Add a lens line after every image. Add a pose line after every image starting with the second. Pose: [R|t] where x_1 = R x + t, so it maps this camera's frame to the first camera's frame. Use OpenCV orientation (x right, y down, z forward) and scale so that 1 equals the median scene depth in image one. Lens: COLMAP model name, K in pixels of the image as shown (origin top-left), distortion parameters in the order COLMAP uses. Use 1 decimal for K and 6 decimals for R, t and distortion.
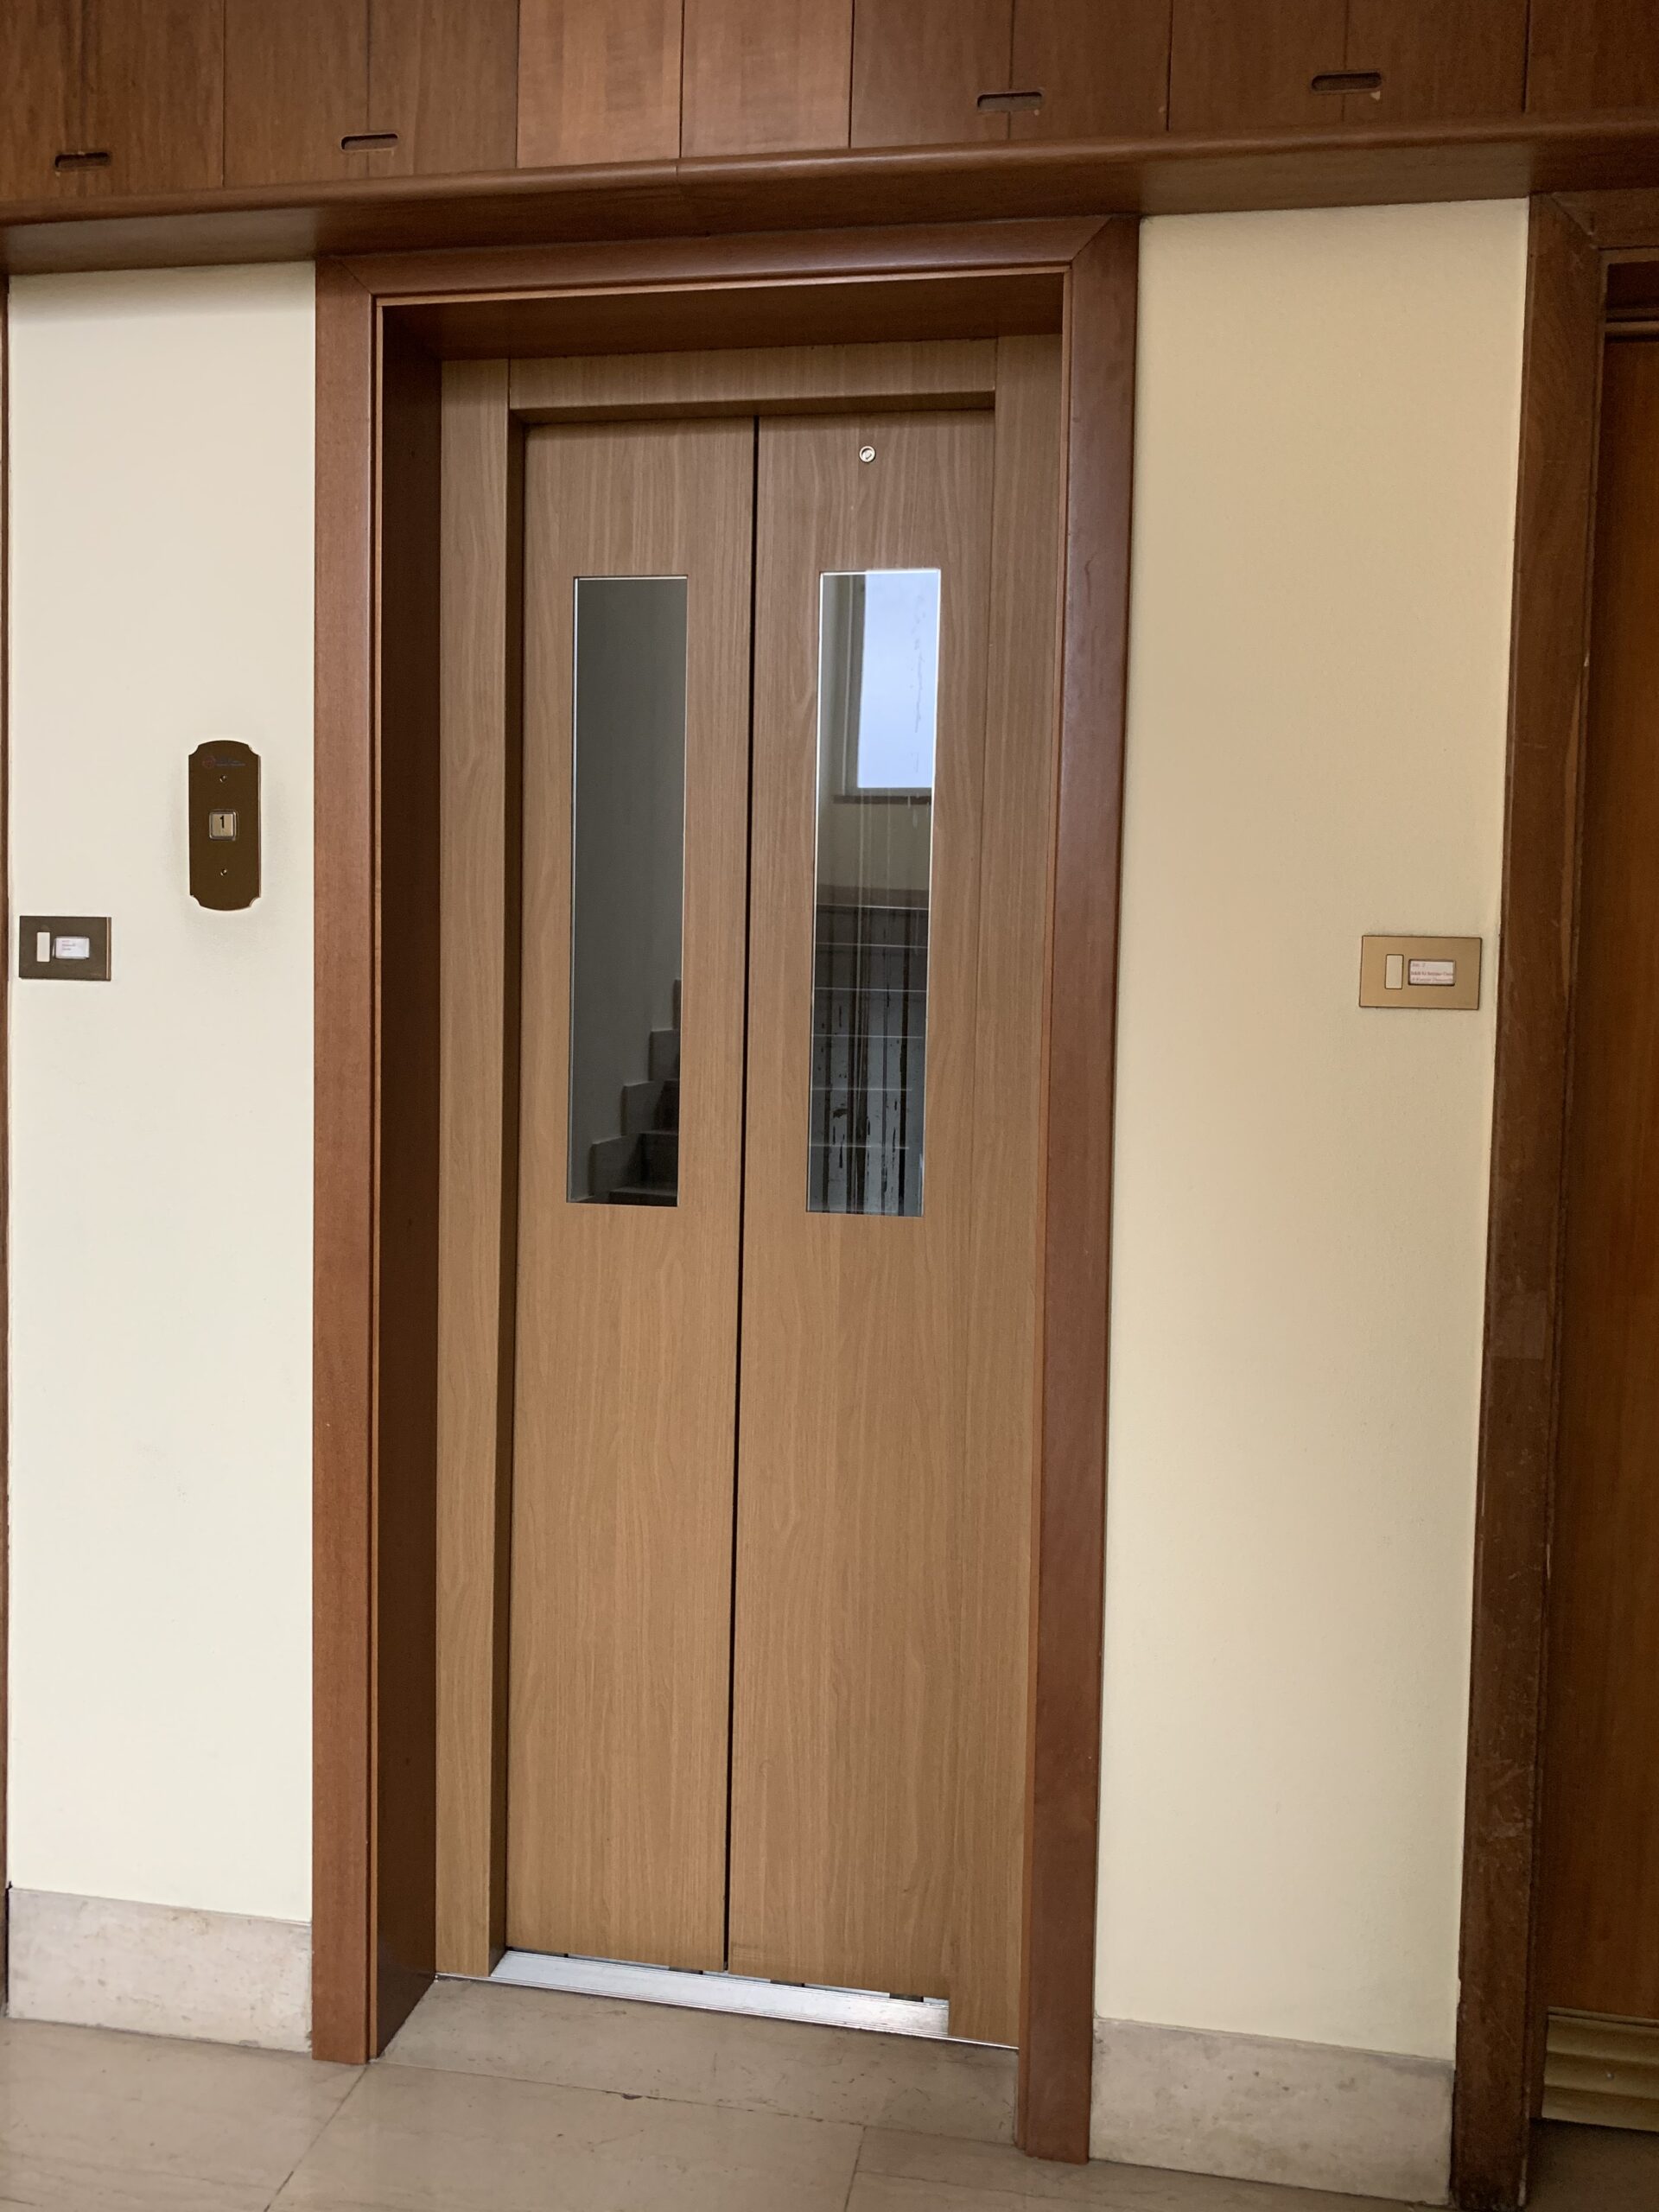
lens RADIAL K [[1667.2, 0, 829.5], [0, 1667.2, 1106.0], [0, 0, 1]] dist [0.004899, -0.006643]
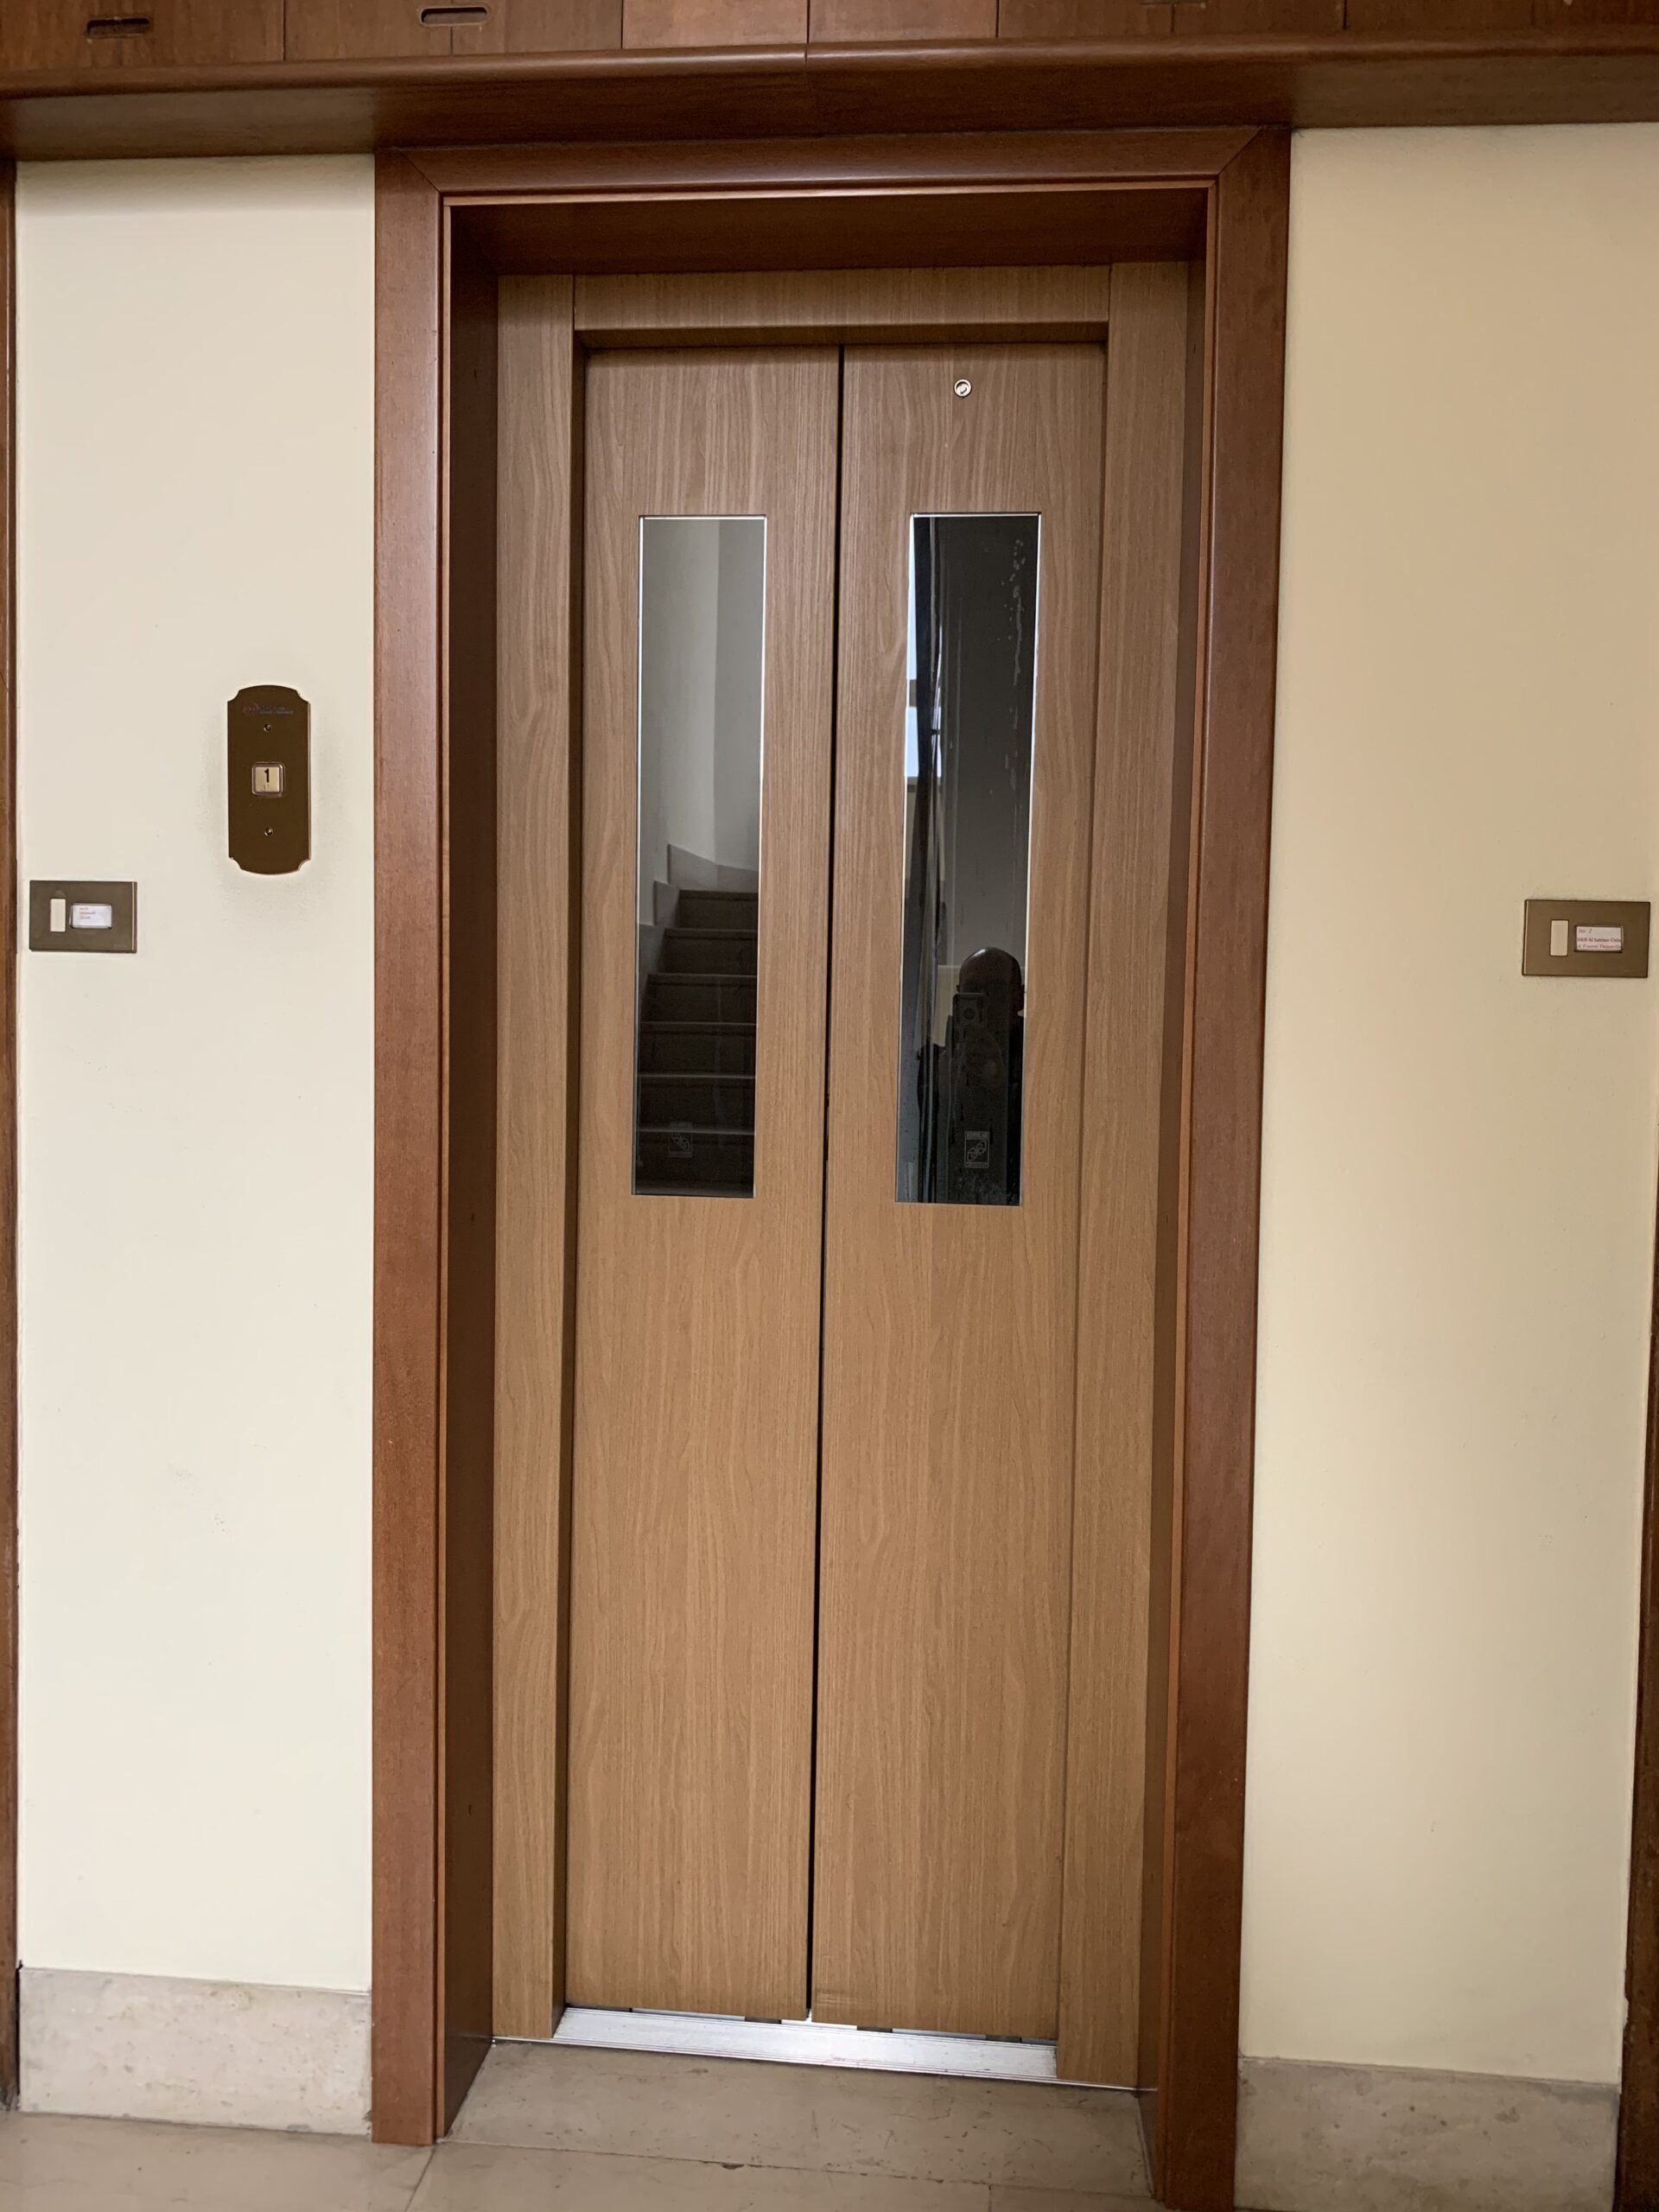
lens RADIAL K [[1667.2, 0, 829.5], [0, 1667.2, 1106.0], [0, 0, 1]] dist [0.004899, -0.006643]
pose [[0.997102, -0.007620, 0.075693, -0.126021], [0.007630, 0.999971, 0.000159, 0.009770], [-0.075692, 0.000419, 0.997131, 0.076404]]
